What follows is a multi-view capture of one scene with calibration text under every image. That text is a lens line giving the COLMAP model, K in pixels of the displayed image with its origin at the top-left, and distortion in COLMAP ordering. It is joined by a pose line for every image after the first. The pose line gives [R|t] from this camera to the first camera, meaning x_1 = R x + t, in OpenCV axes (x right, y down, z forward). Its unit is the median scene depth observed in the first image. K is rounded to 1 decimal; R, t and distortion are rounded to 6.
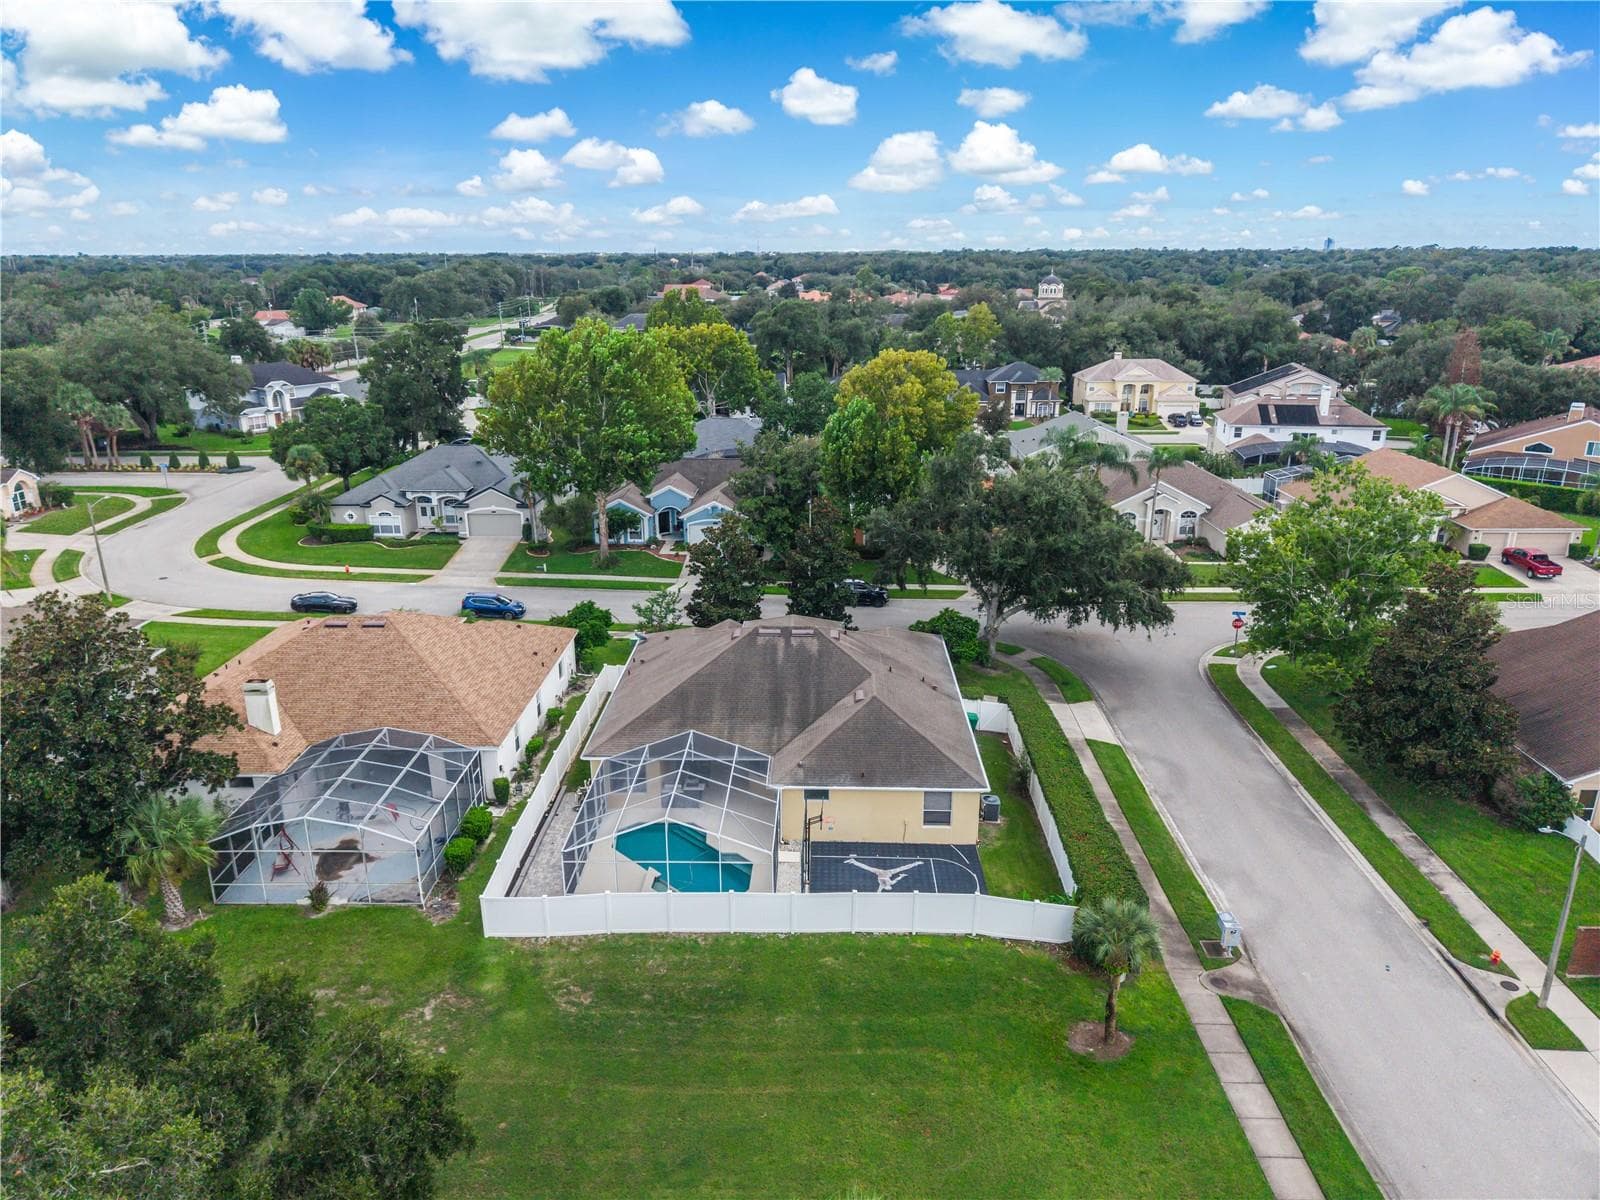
lens RADIAL K [[1080.3, 0, 815.5], [0, 1080.3, 595.5], [0, 0, 1]] dist [0.007732, -0.000739]
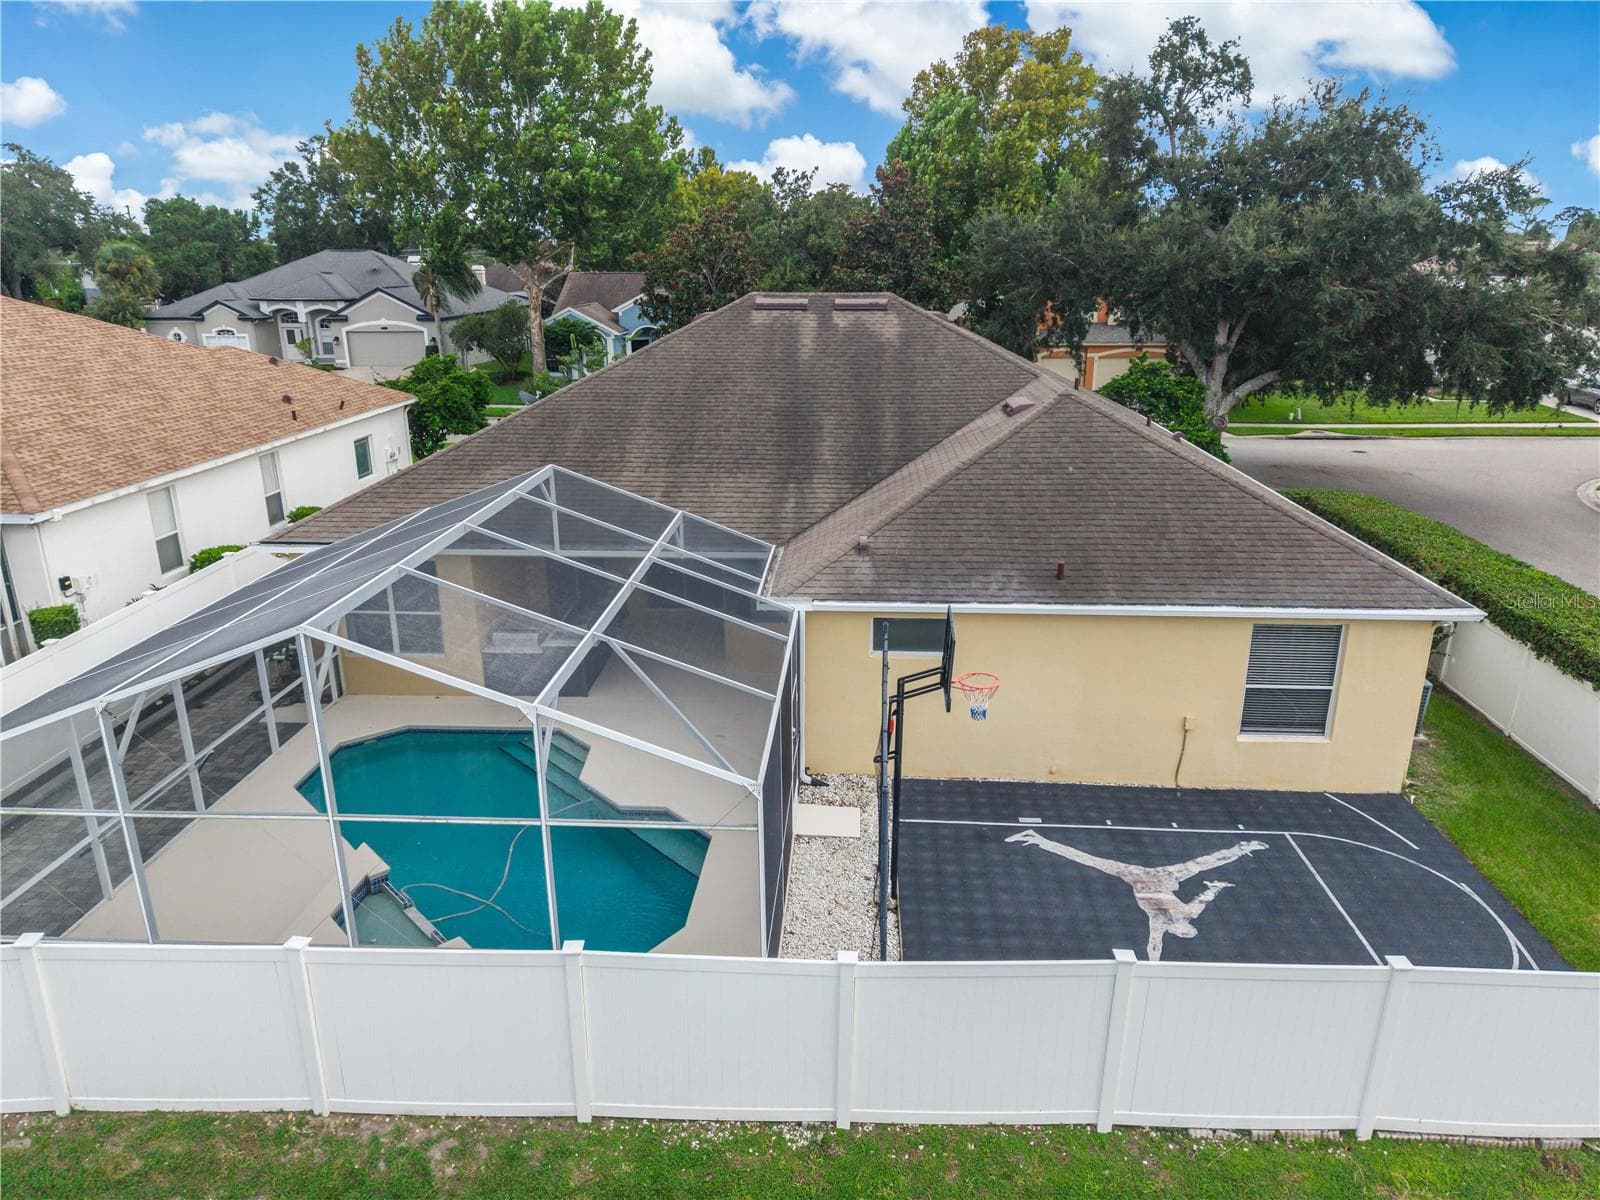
lens RADIAL K [[1080.3, 0, 795.6], [0, 1080.3, 598.7], [0, 0, 1]] dist [0.007732, -0.000739]
pose [[0.998684, 0.005073, -0.051044, -0.017758], [-0.005198, 0.999984, -0.002308, 0.174426], [0.051032, 0.002570, 0.998694, 0.671393]]
